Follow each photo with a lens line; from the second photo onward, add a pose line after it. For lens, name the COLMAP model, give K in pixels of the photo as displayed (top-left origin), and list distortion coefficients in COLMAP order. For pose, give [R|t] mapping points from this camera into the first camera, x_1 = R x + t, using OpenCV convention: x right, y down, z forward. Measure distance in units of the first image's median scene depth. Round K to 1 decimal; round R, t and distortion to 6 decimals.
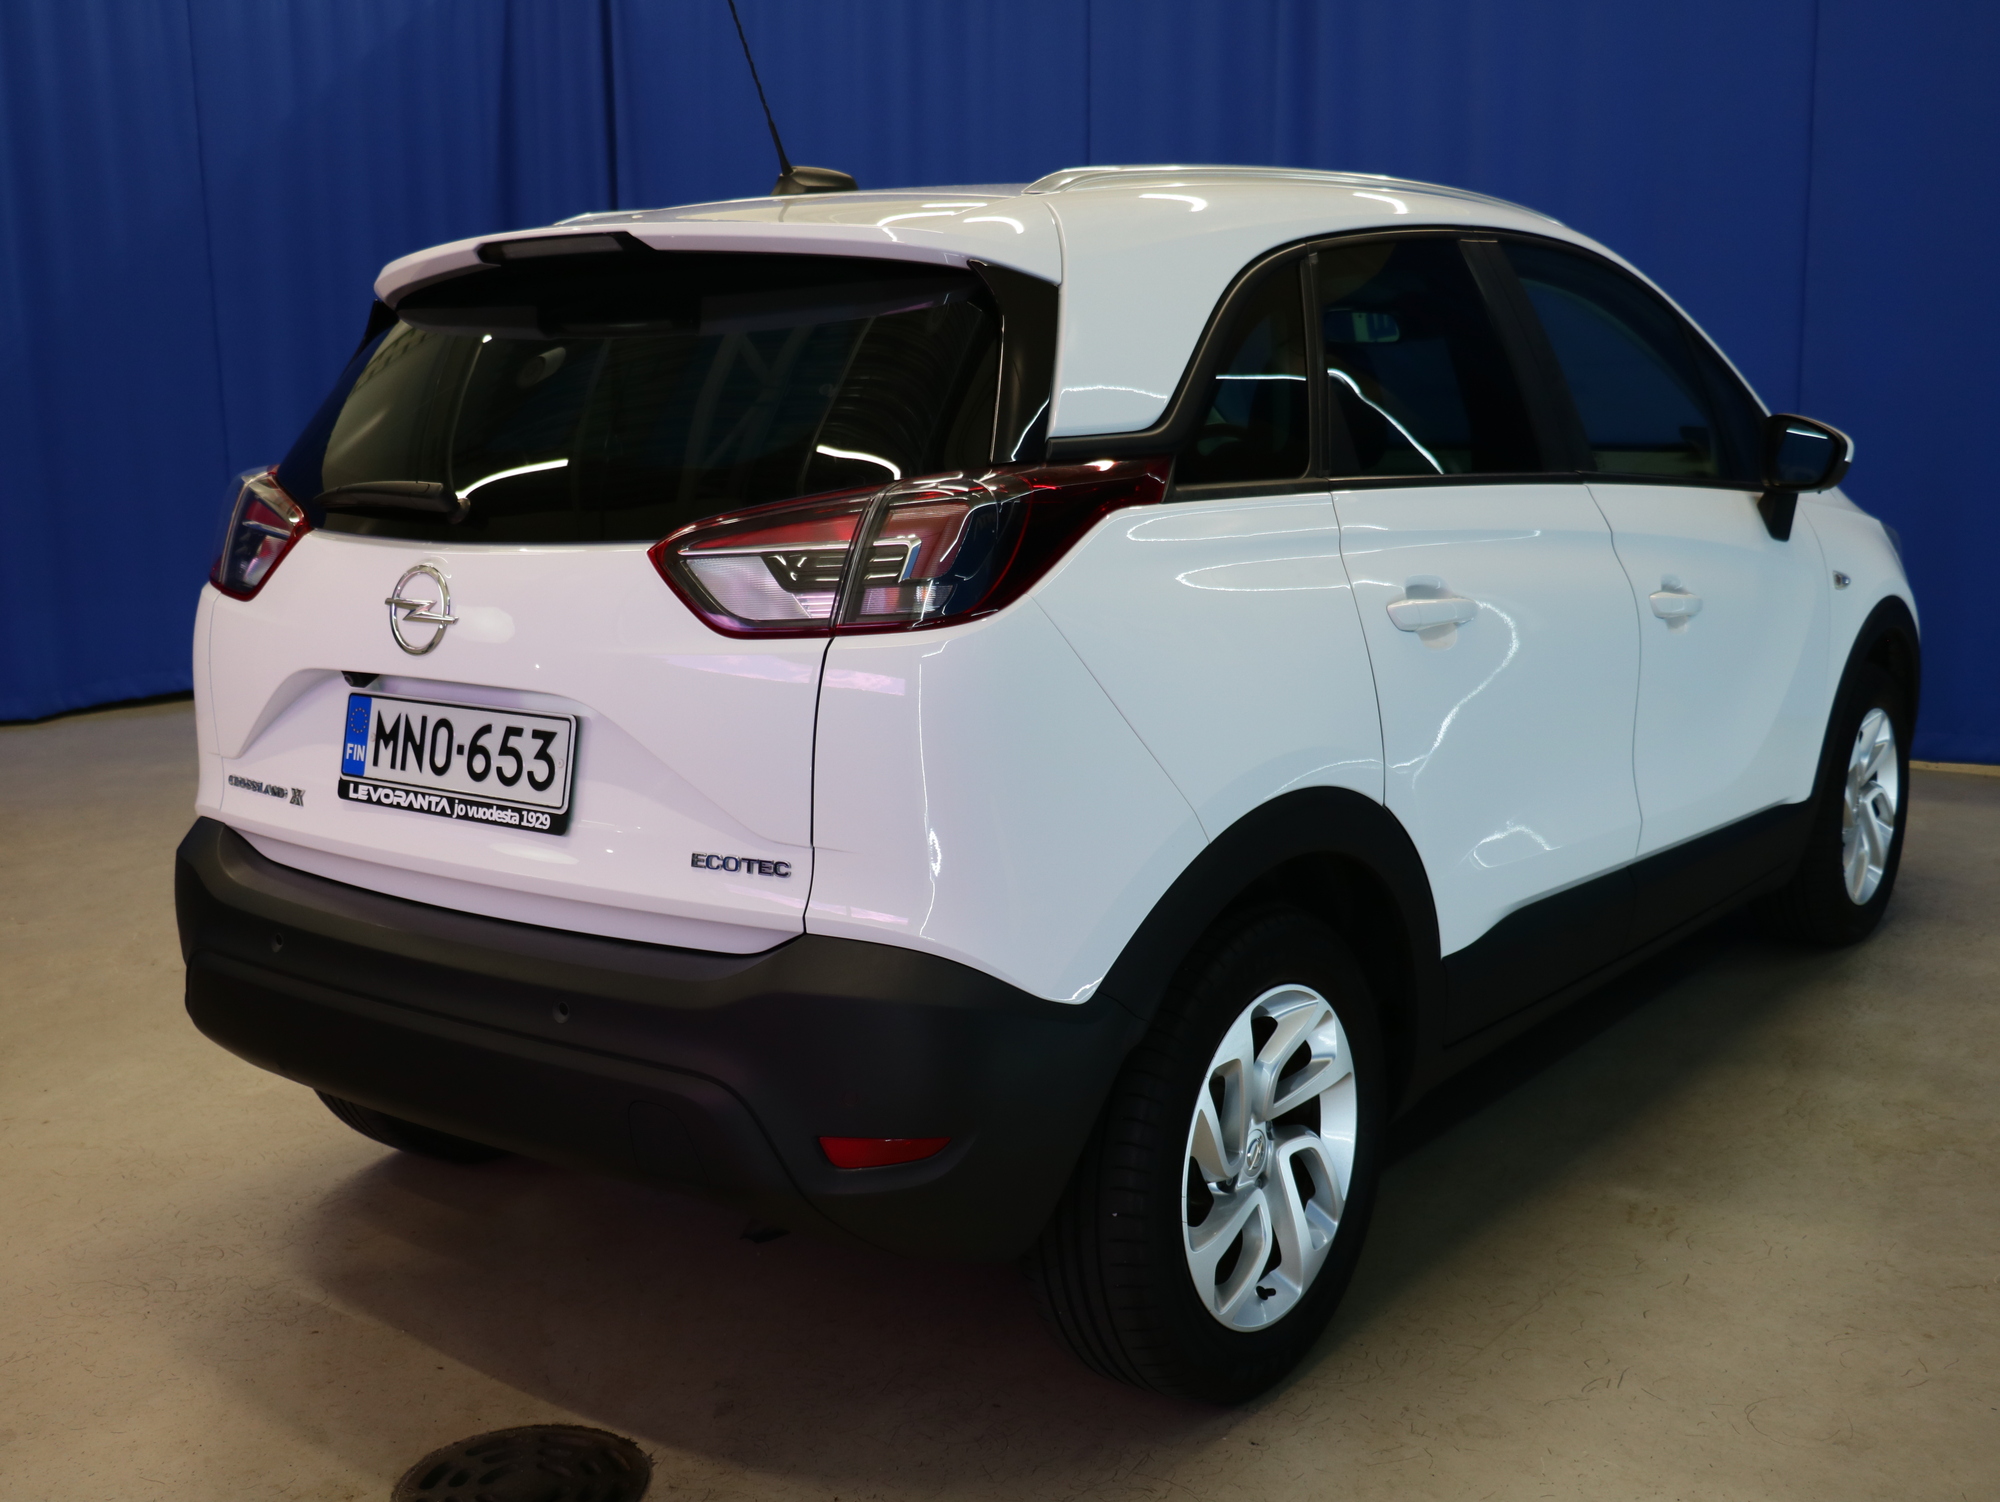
lens RADIAL K [[2145.7, 0, 1000.0], [0, 2145.7, 751.0], [0, 0, 1]] dist [-0.047095, -0.002199]
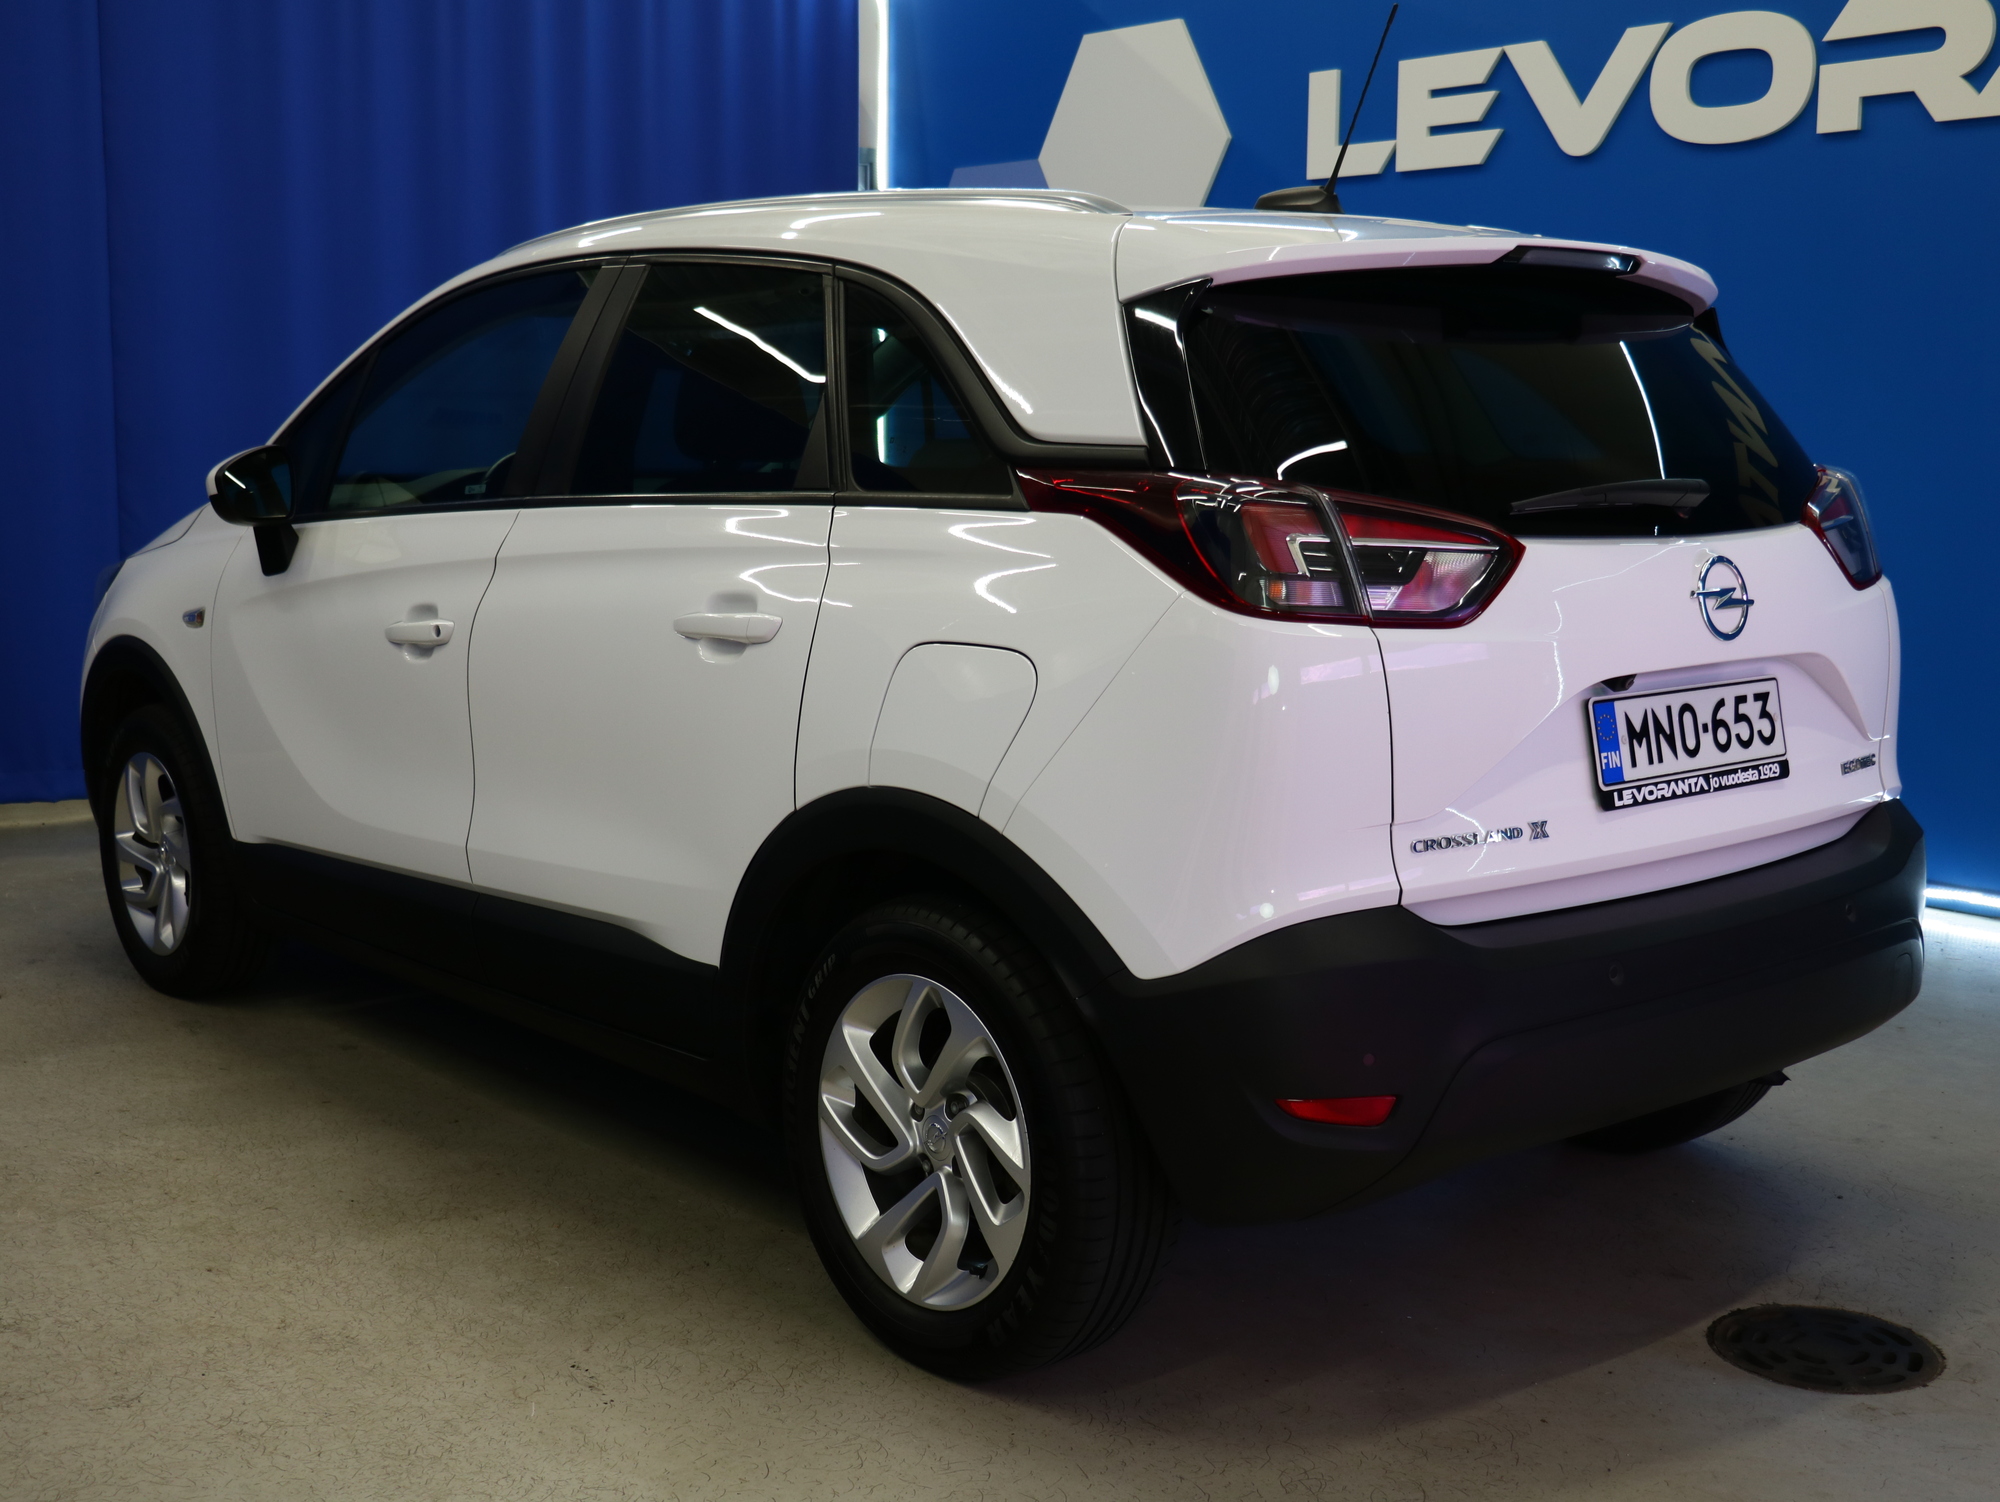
lens RADIAL K [[2302.9, 0, 1000.0], [0, 2302.9, 751.0], [0, 0, 1]] dist [-0.009184, -0.018763]
pose [[0.206806, -0.122916, 0.970630, -1.453412], [0.158869, 0.983129, 0.090650, -0.150703], [-0.965397, 0.135456, 0.222845, 1.092449]]
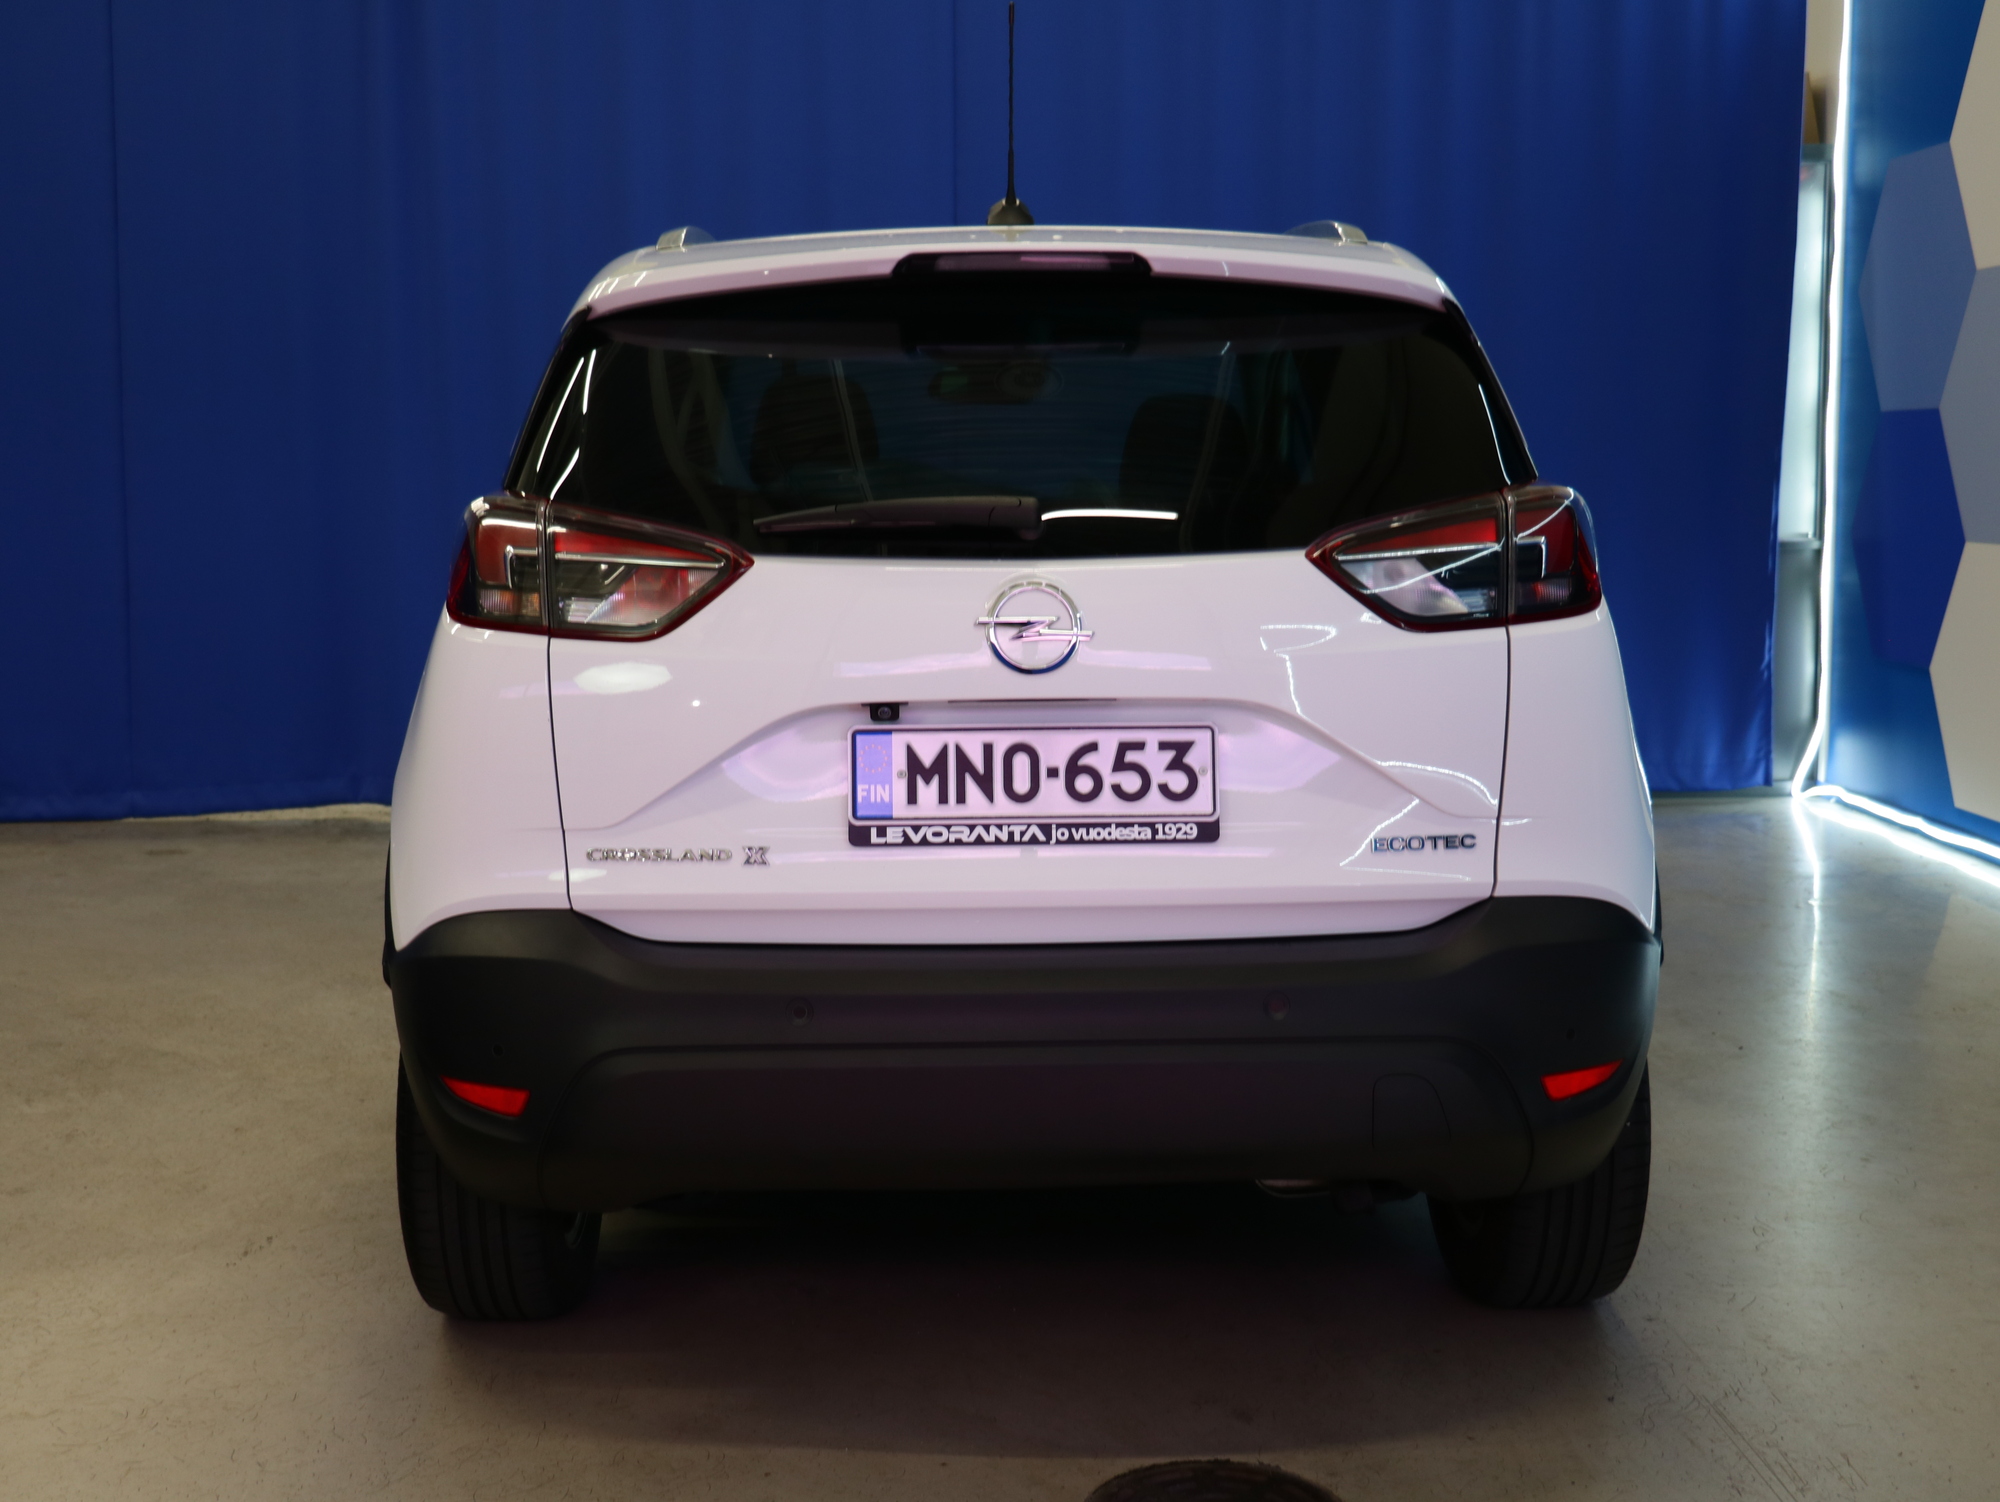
lens RADIAL K [[2436.3, 0, 1000.0], [0, 2436.3, 751.0], [0, 0, 1]] dist [-0.001694, 0.003242]
pose [[0.781665, -0.063157, 0.620492, -0.957791], [0.100826, 0.994570, -0.025782, 0.015632], [-0.615494, 0.082715, 0.783789, 0.153488]]
